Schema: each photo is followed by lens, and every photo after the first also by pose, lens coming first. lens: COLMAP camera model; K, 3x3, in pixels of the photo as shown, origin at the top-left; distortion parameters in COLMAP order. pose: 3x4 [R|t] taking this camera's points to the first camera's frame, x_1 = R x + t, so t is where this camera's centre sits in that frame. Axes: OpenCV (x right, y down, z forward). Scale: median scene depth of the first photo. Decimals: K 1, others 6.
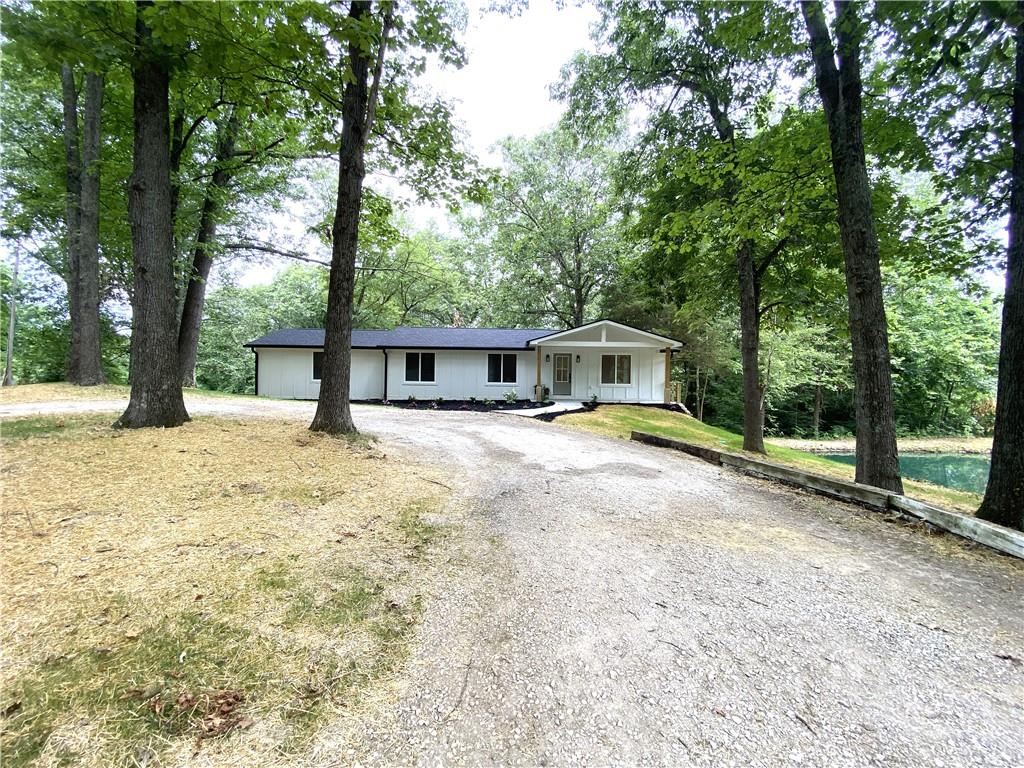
lens RADIAL K [[416.6, 0, 509.3], [0, 416.6, 380.4], [0, 0, 1]] dist [0.026610, -0.022395]
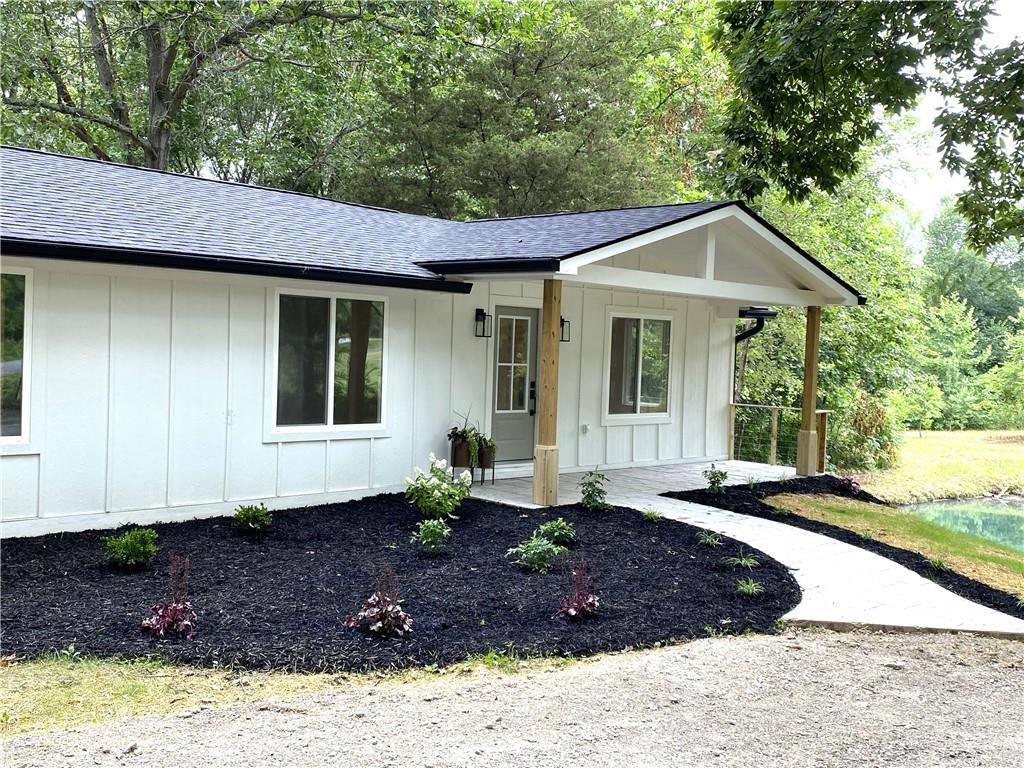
lens RADIAL K [[1060.9, 0, 512.0], [0, 1060.9, 384.0], [0, 0, 1]] dist [0.174758, -0.527539]
pose [[0.710345, -0.010884, 0.703770, -0.355569], [-0.024625, 0.998884, 0.040302, -0.042759], [-0.703423, -0.045959, 0.709284, 0.520721]]
